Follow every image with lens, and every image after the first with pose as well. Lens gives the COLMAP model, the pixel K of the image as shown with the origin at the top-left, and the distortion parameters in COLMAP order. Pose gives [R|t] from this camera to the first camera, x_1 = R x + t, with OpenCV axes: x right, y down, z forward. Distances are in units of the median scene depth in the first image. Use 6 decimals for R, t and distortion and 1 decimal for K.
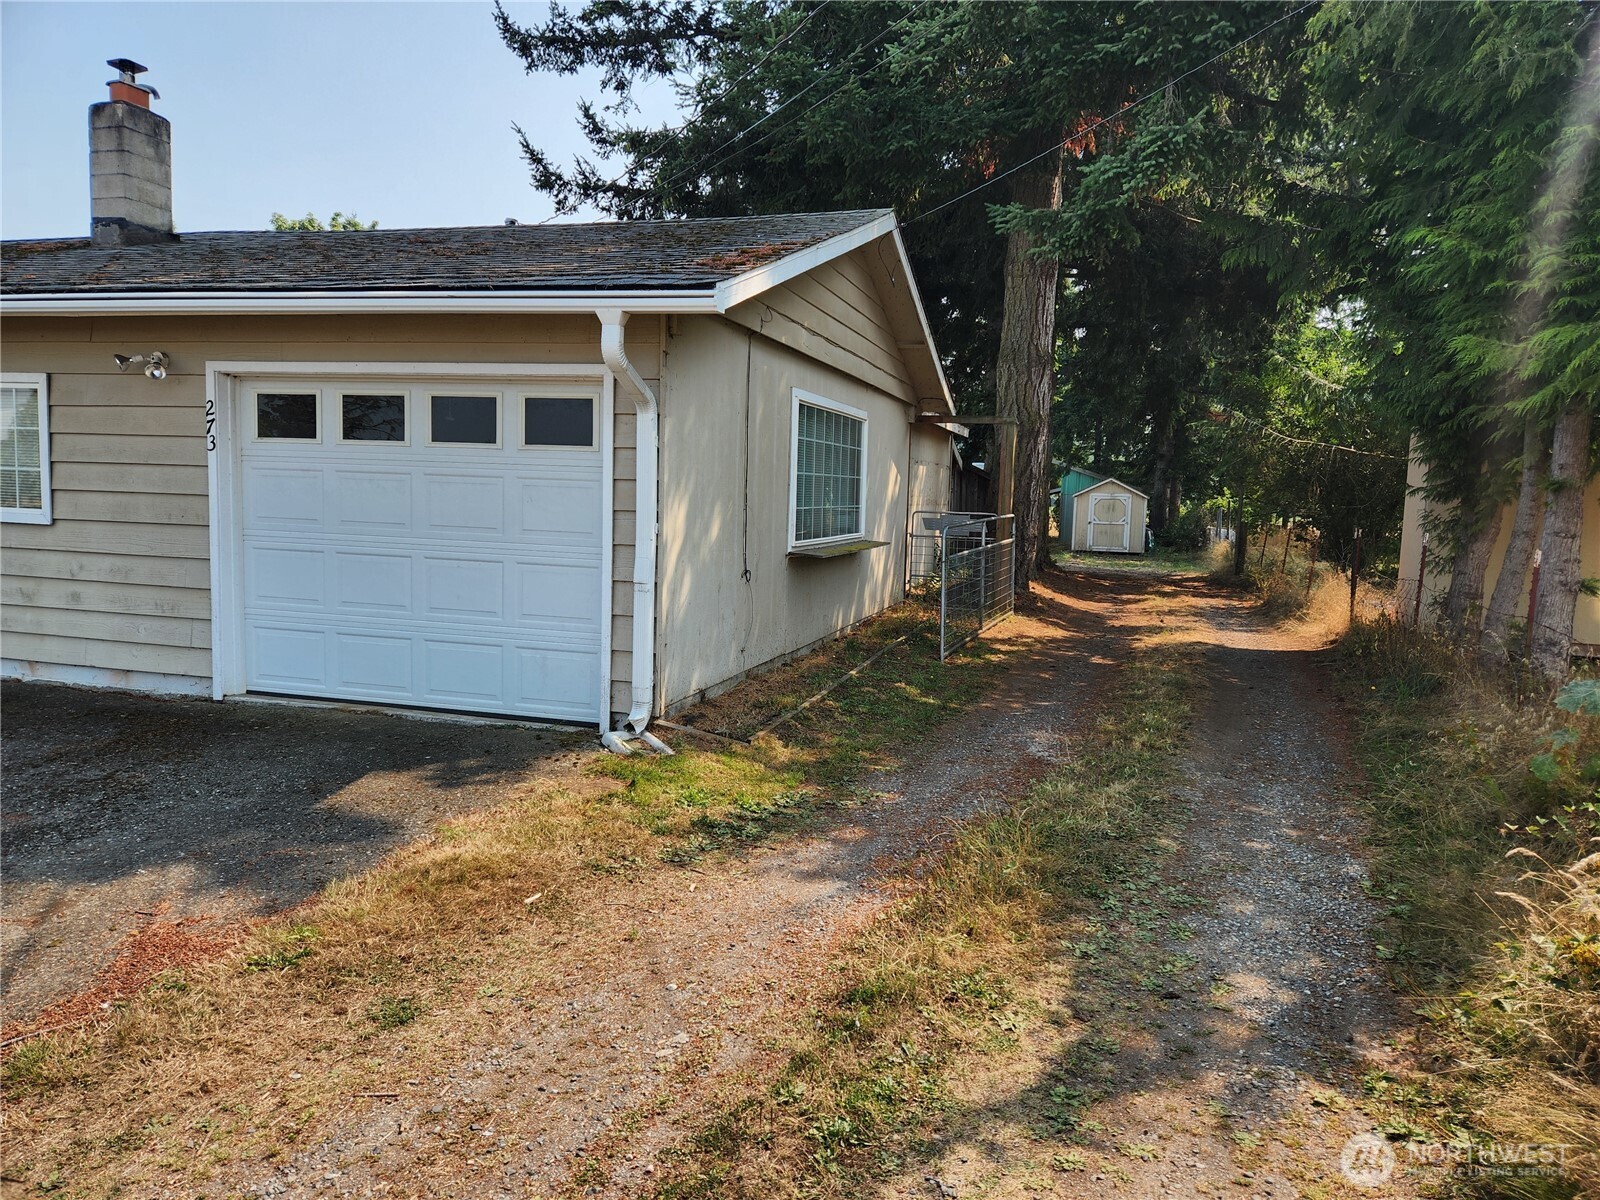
lens RADIAL K [[1078.7, 0, 822.8], [0, 1078.7, 594.6], [0, 0, 1]] dist [0.097138, -0.081127]
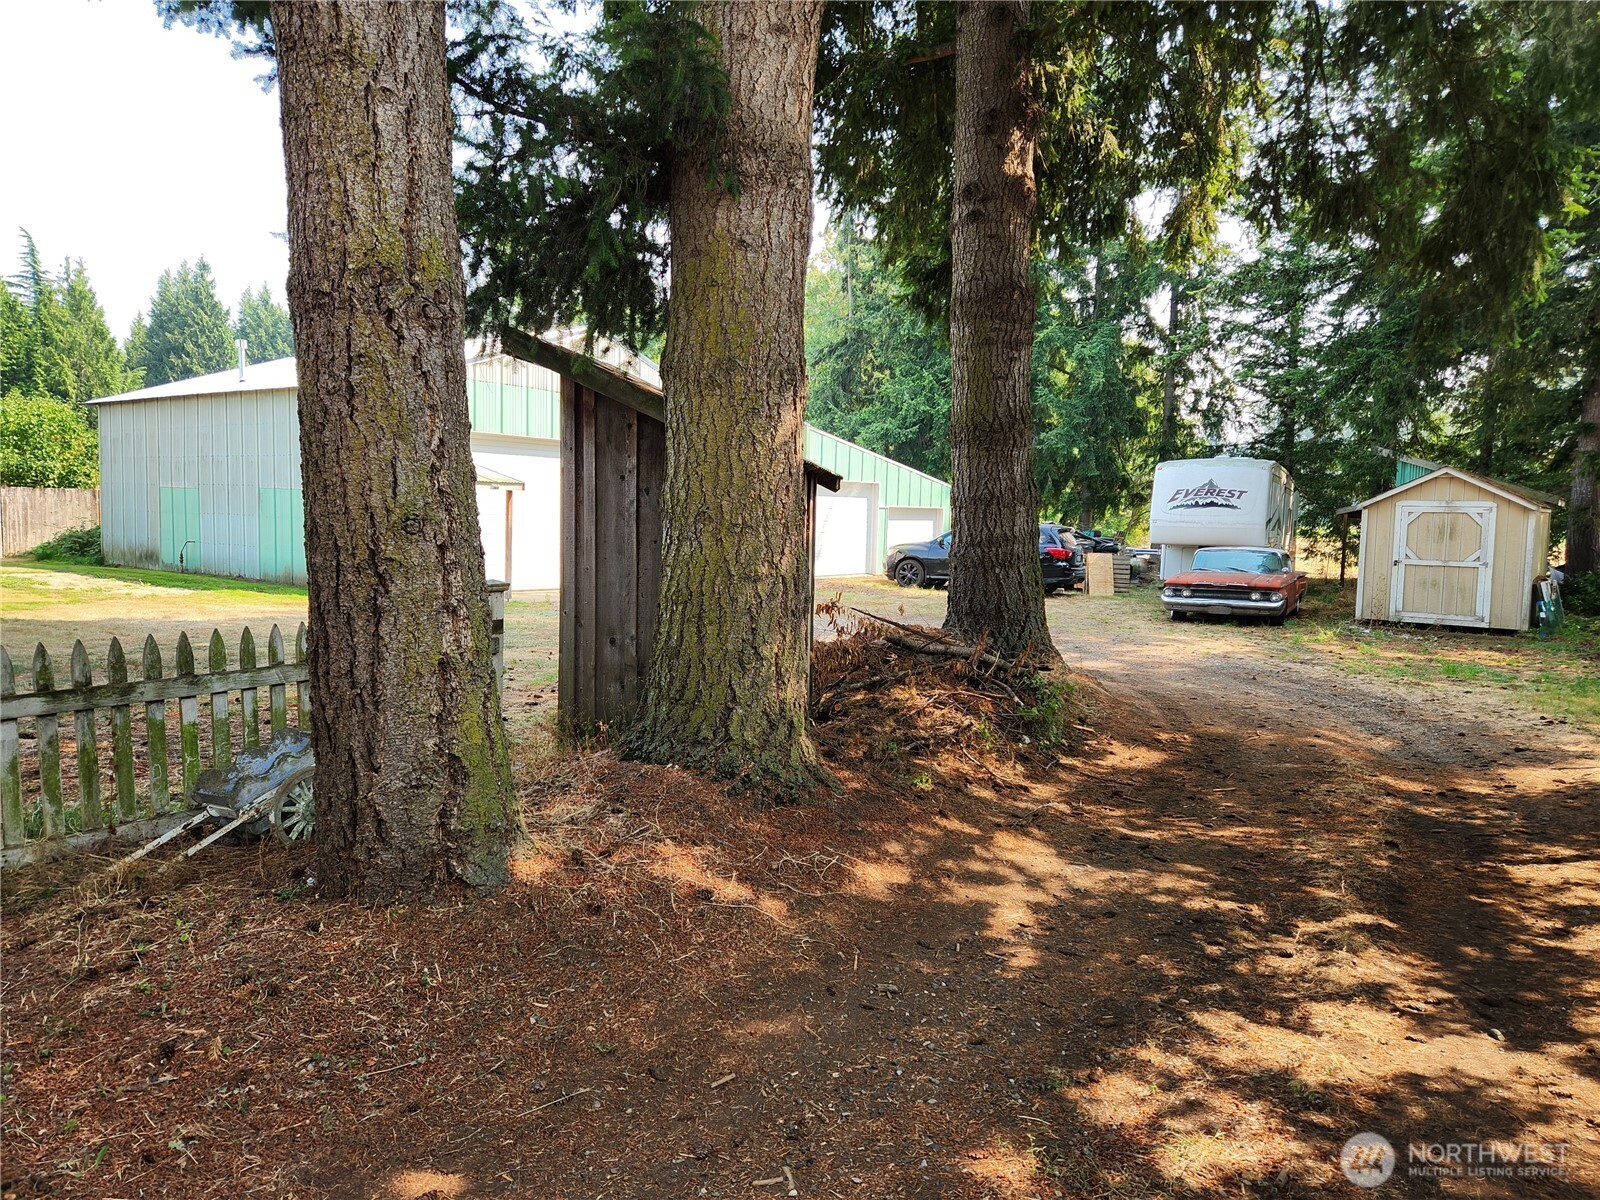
lens RADIAL K [[1065.8, 0, 825.9], [0, 1065.8, 585.9], [0, 0, 1]] dist [0.087907, -0.074829]
pose [[0.941882, 0.017107, -0.335508, 0.410287], [-0.026951, 0.999331, -0.024706, -0.089996], [0.334861, 0.032312, 0.941713, 1.123899]]
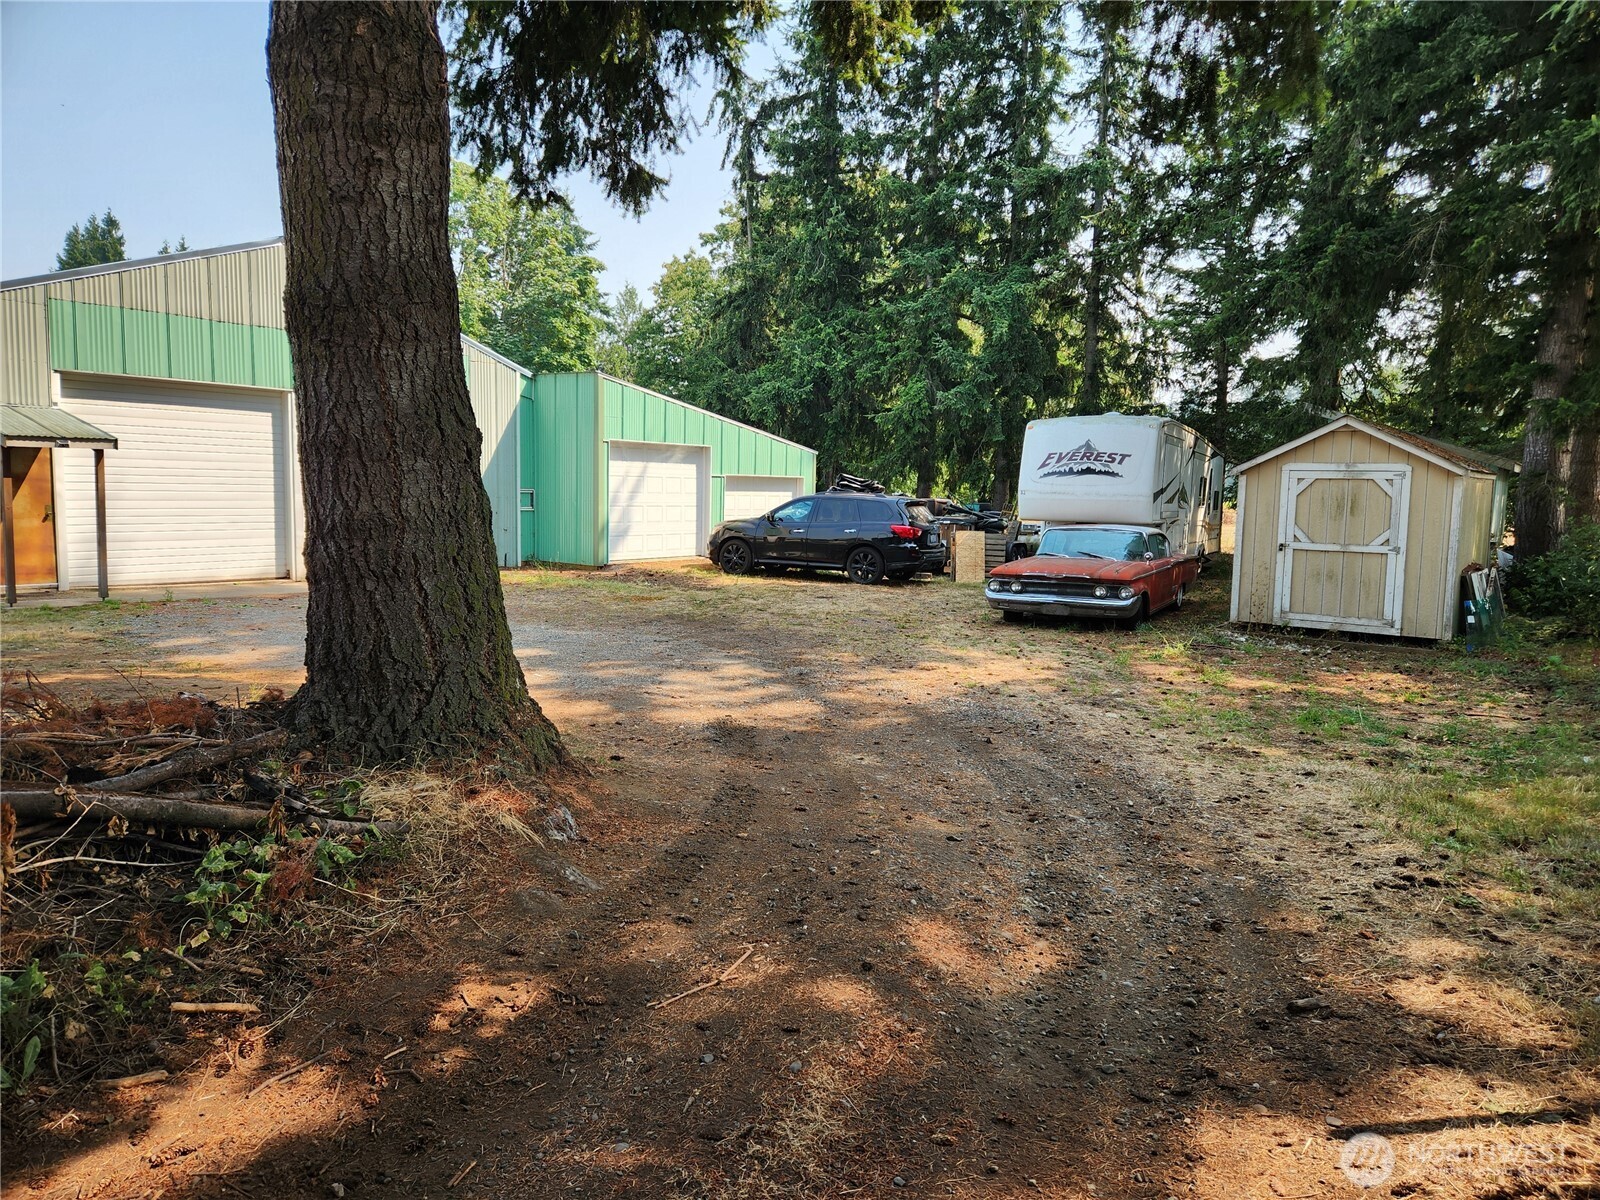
lens RADIAL K [[1065.8, 0, 825.9], [0, 1065.8, 585.9], [0, 0, 1]] dist [0.087907, -0.074829]
pose [[0.946067, 0.023178, -0.323141, 0.529837], [-0.024151, 0.999708, 0.000998, -0.120900], [0.323069, 0.006860, 0.946350, 1.487333]]
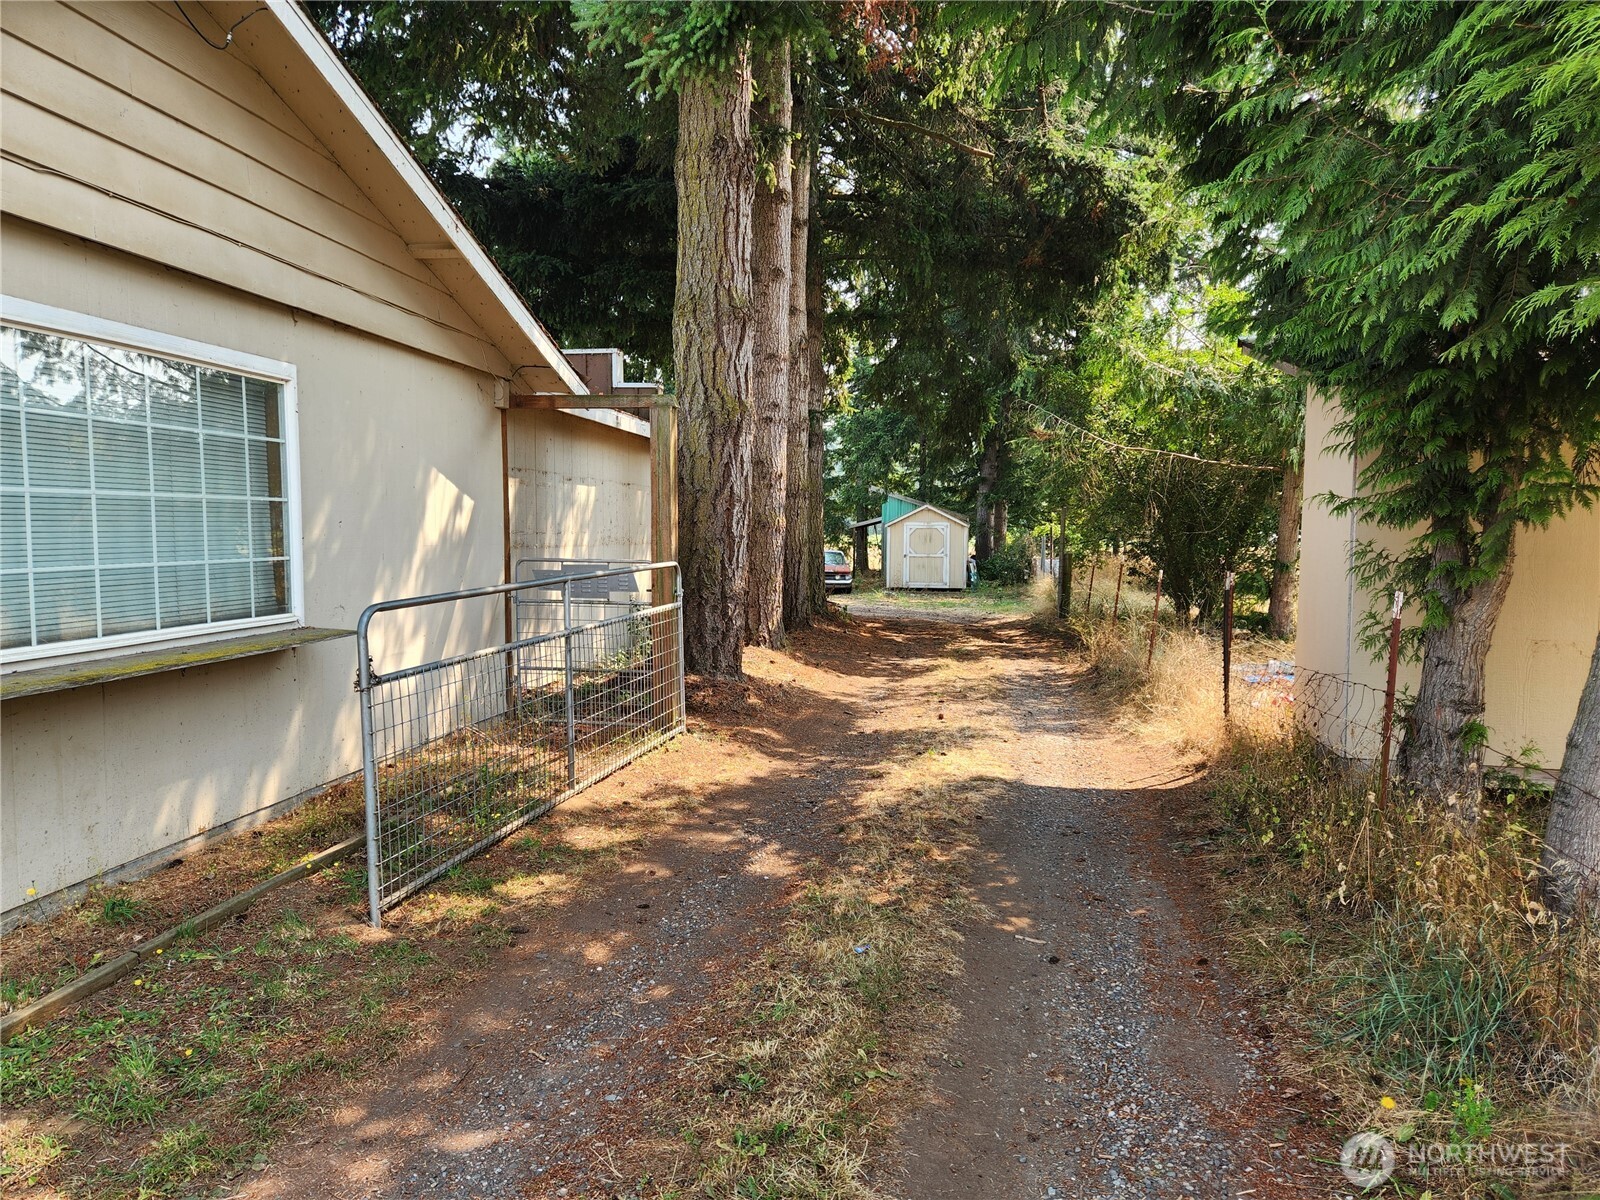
lens RADIAL K [[1074.9, 0, 798.7], [0, 1074.9, 612.8], [0, 0, 1]] dist [0.106026, -0.098379]
pose [[0.993134, -0.033134, 0.112192, 0.145389], [0.034643, 0.999333, -0.011525, -0.030733], [-0.111735, 0.015332, 0.993620, 0.340805]]
